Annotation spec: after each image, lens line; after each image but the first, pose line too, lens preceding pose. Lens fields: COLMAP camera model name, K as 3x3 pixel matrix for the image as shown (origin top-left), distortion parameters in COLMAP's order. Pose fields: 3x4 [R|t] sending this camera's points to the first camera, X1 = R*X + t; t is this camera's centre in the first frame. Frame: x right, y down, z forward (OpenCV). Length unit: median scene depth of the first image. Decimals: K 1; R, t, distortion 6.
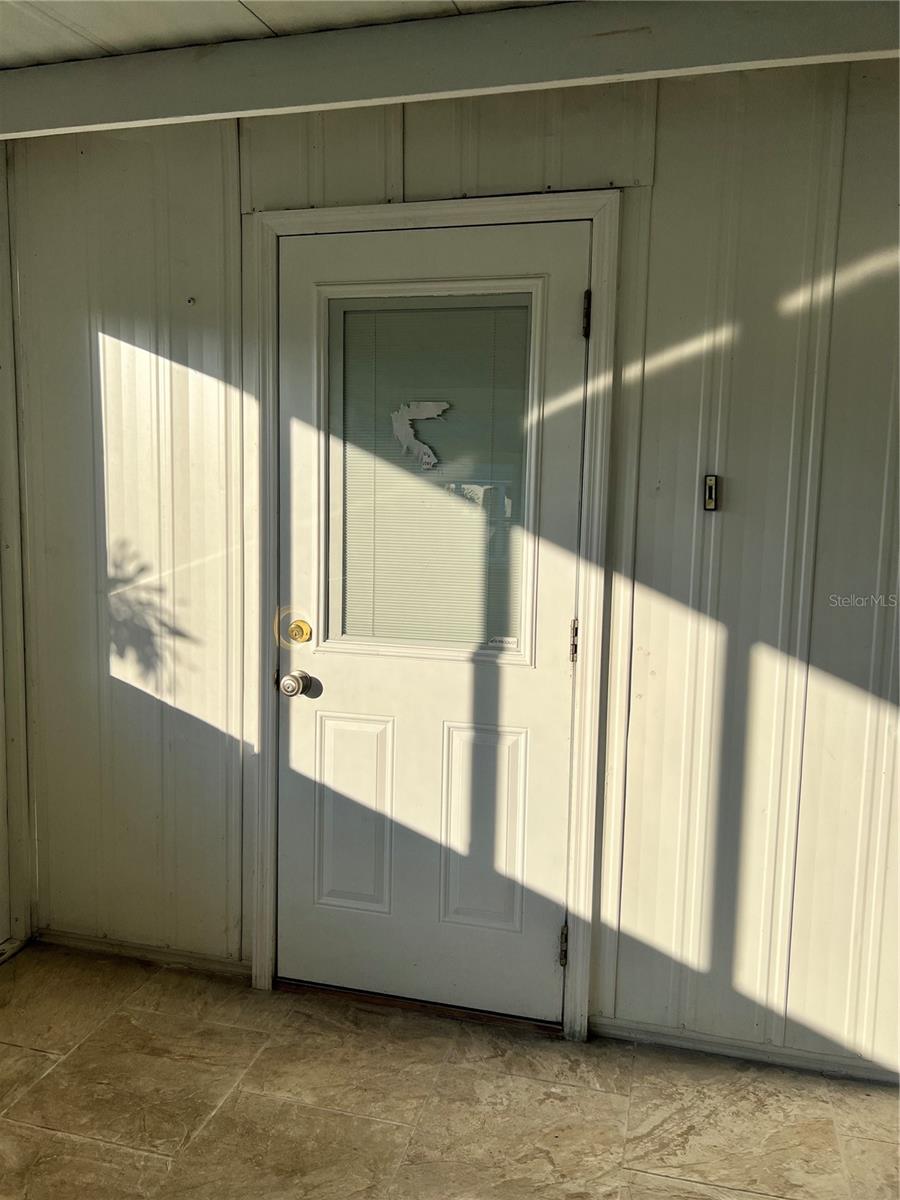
lens RADIAL K [[900.6, 0, 451.4], [0, 900.6, 597.9], [0, 0, 1]] dist [0.028437, -0.010080]
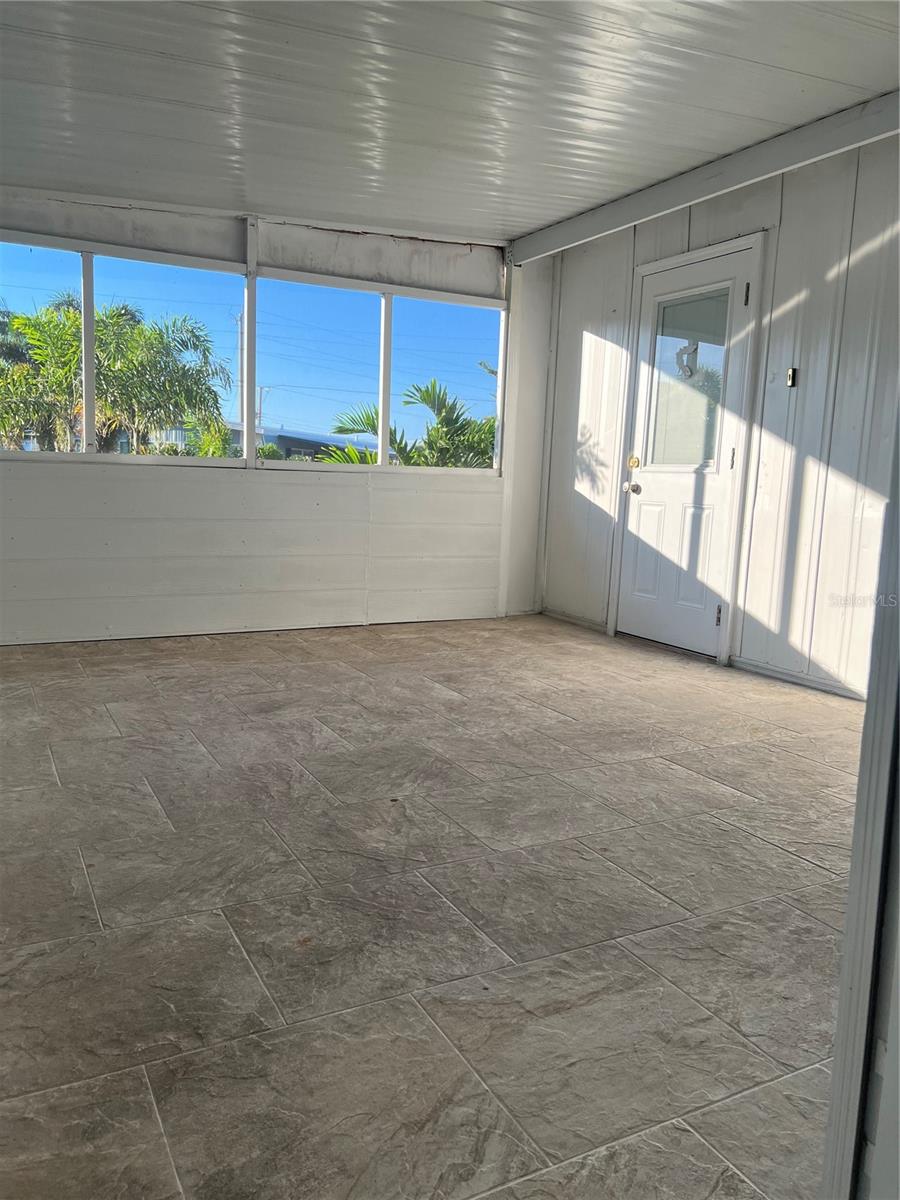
lens RADIAL K [[900.6, 0, 449.8], [0, 900.6, 600.4], [0, 0, 1]] dist [0.028437, -0.010080]
pose [[0.681708, 0.107015, -0.723755, 1.149090], [-0.108269, 0.993109, 0.044863, 0.324689], [0.723569, 0.047777, 0.688597, -0.789820]]
